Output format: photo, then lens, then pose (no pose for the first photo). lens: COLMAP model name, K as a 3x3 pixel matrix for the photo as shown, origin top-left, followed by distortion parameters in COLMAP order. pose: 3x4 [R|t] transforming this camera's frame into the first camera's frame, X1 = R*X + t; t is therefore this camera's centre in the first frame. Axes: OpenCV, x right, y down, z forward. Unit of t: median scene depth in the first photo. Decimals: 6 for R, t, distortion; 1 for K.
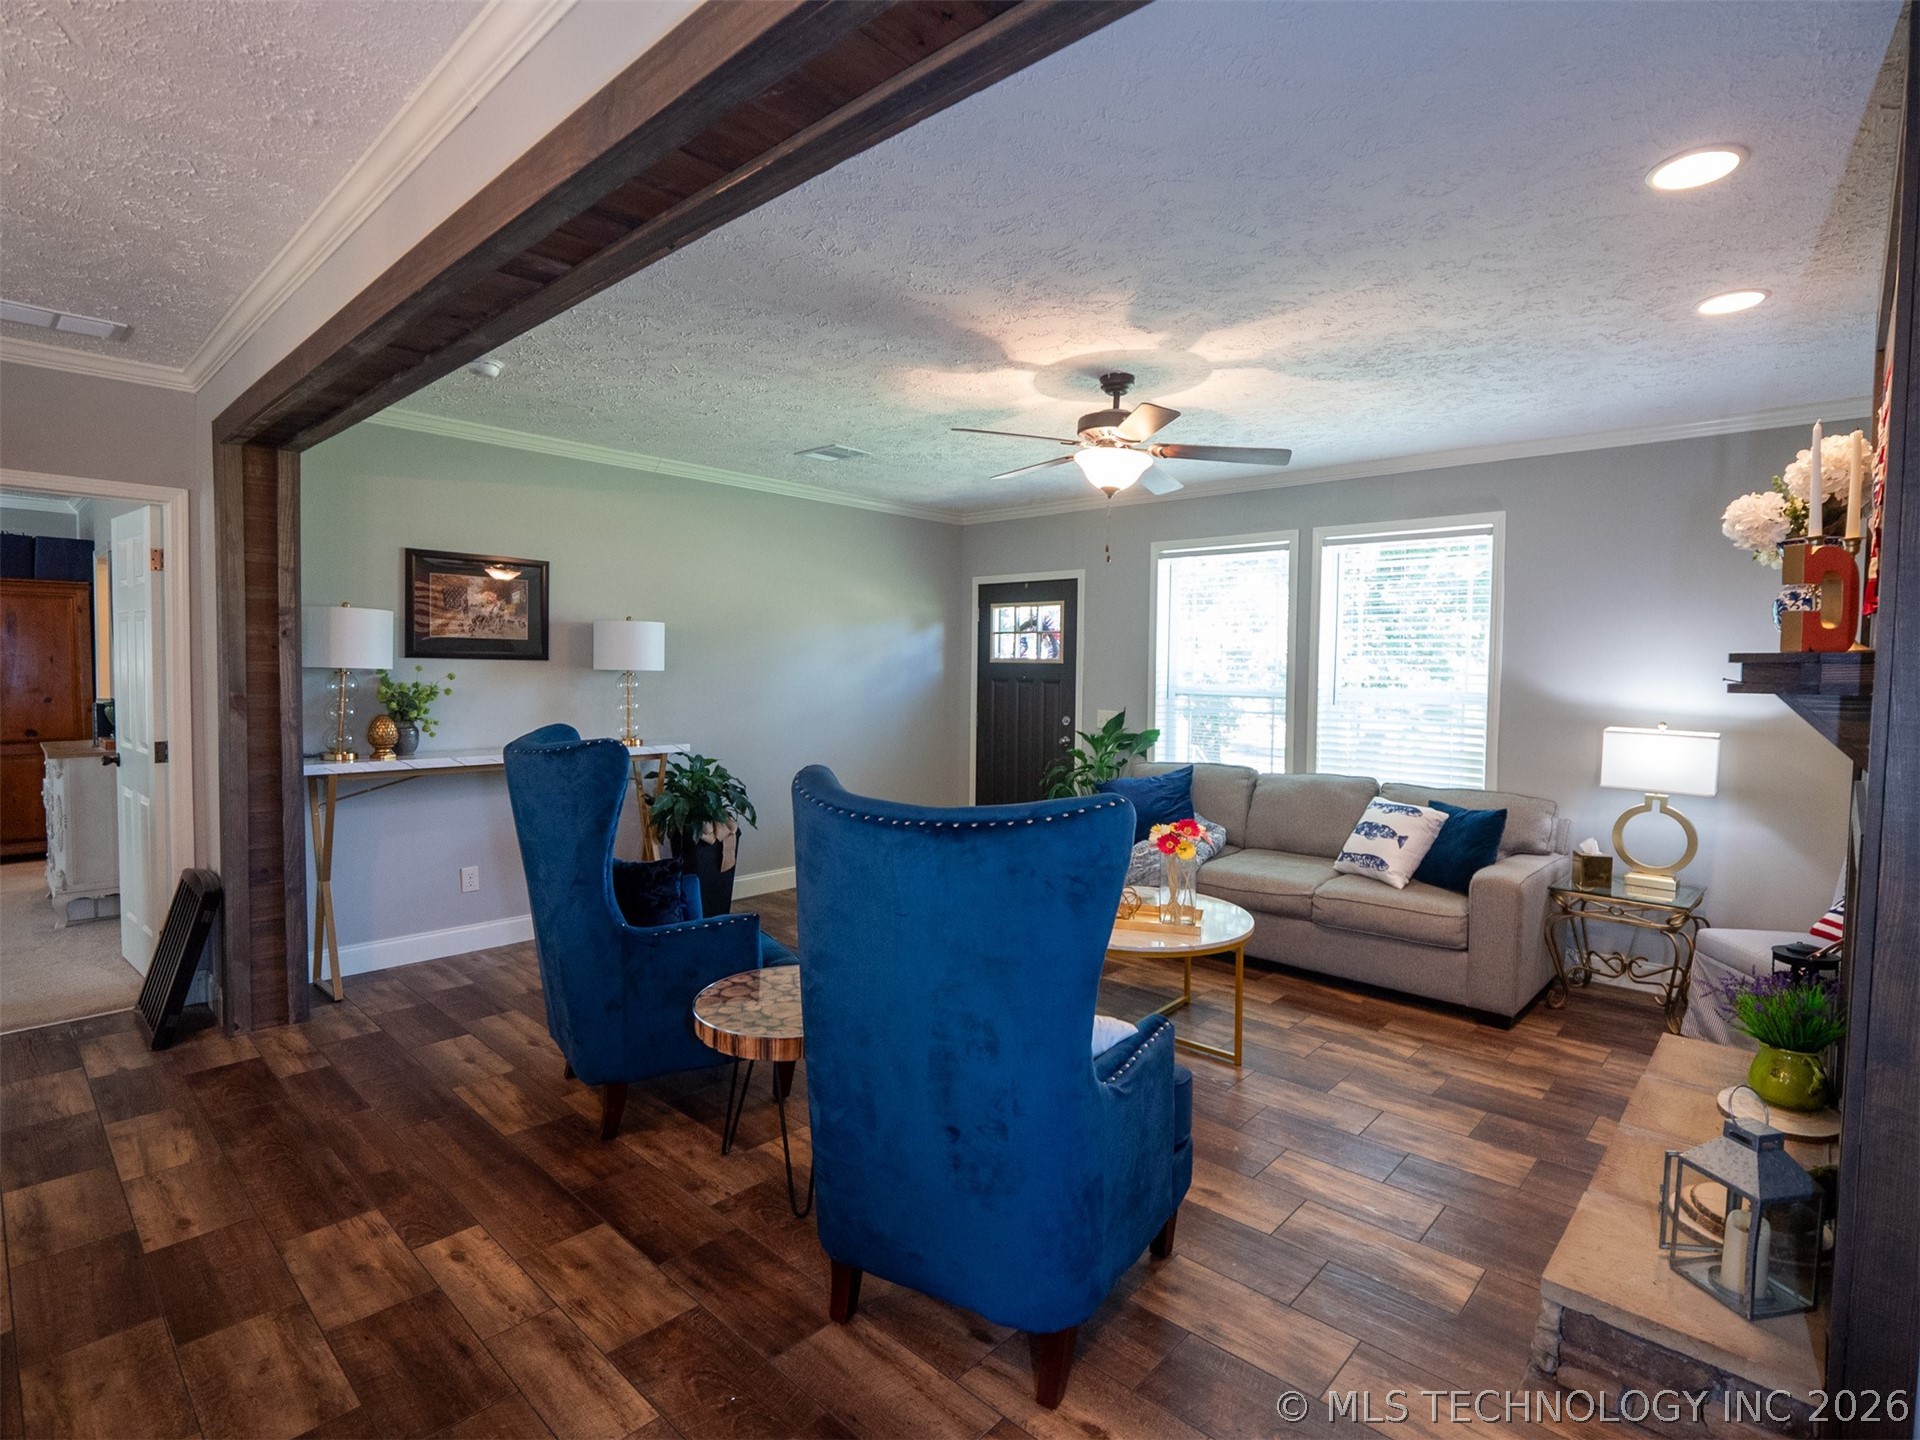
lens RADIAL K [[952.4, 0, 979.6], [0, 952.4, 701.6], [0, 0, 1]] dist [-0.013315, 0.000491]
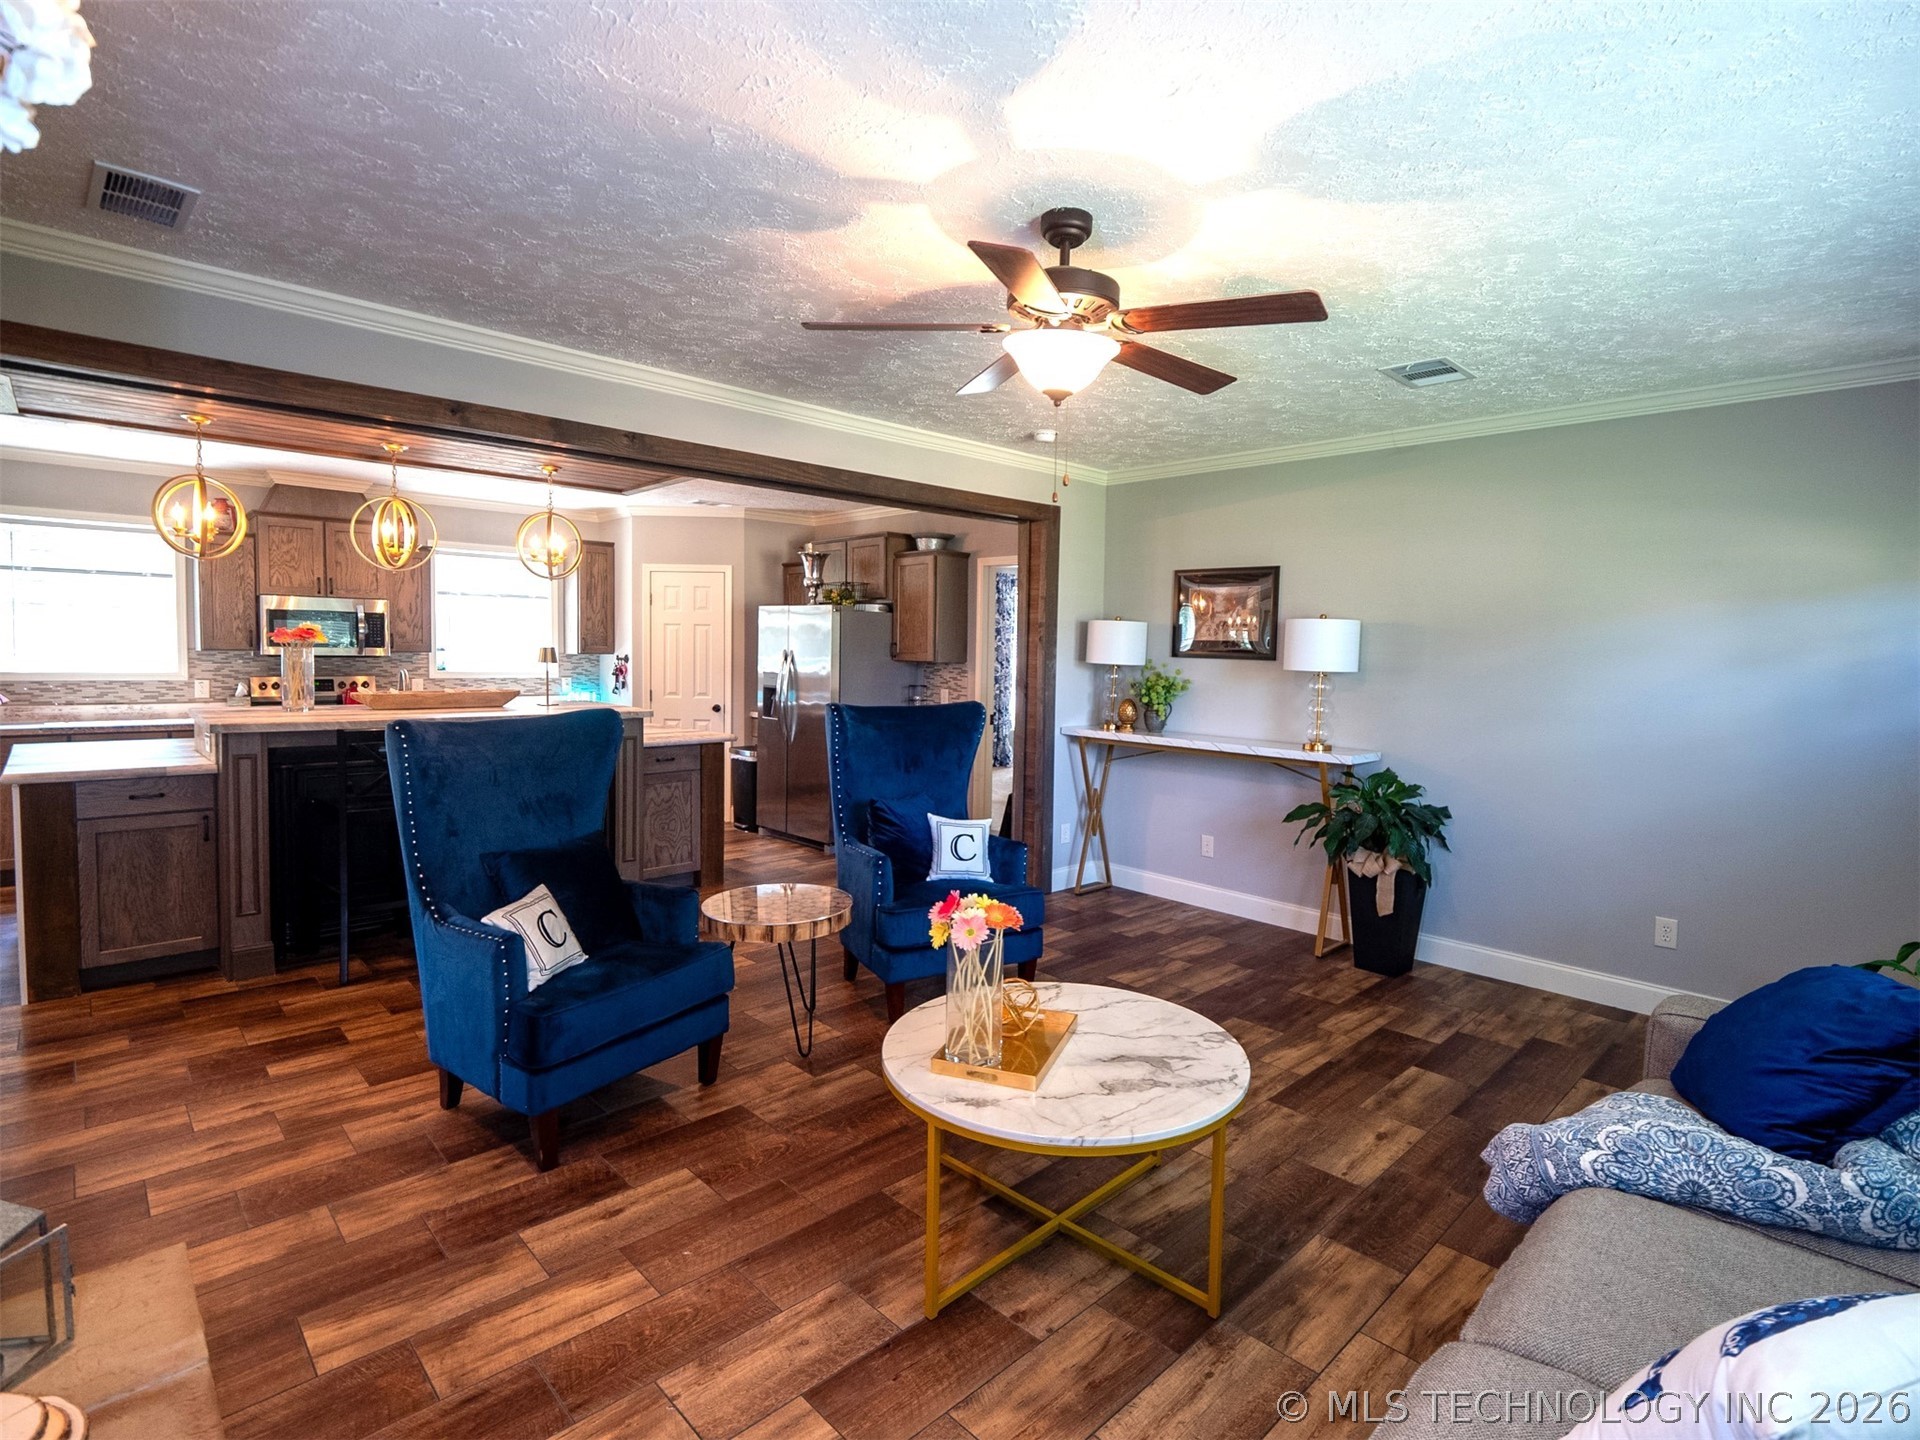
lens RADIAL K [[952.4, 0, 979.6], [0, 952.4, 701.6], [0, 0, 1]] dist [-0.013315, 0.000491]
pose [[-0.058448, 0.038296, -0.997556, 0.721149], [-0.061588, 0.997222, 0.041892, -0.027164], [0.996389, 0.063886, -0.055927, 0.877074]]
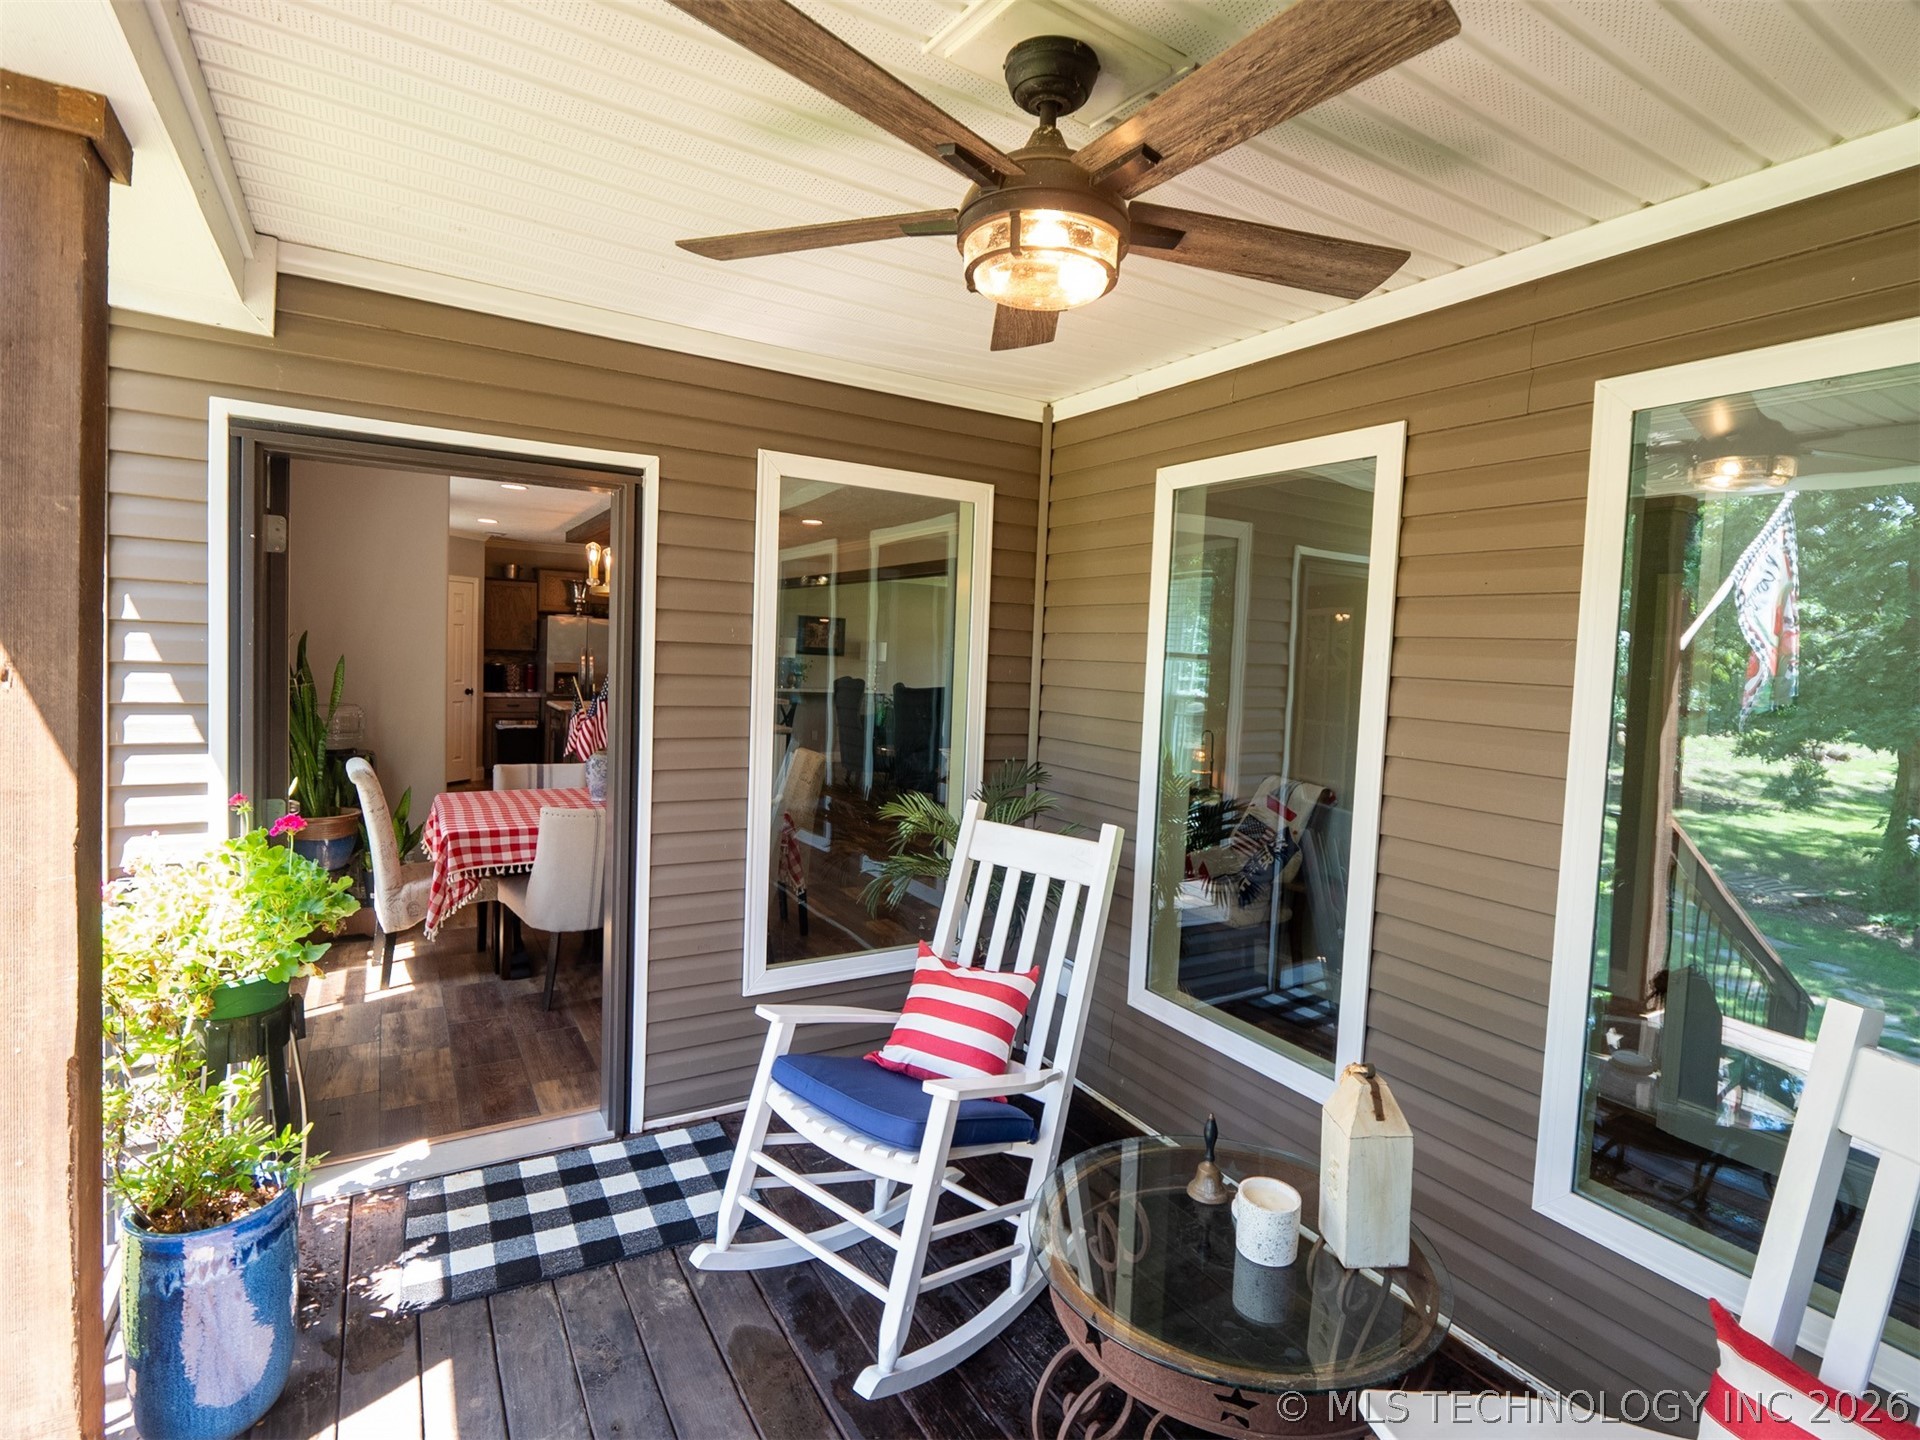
lens RADIAL K [[942.6, 0, 983.5], [0, 942.6, 702.3], [0, 0, 1]] dist [-0.012545, 0.000099]
pose [[0.963541, 0.038176, -0.264824, 0.723557], [-0.036399, 0.999270, 0.011618, 0.050406], [0.265074, -0.001555, 0.964227, -1.665301]]
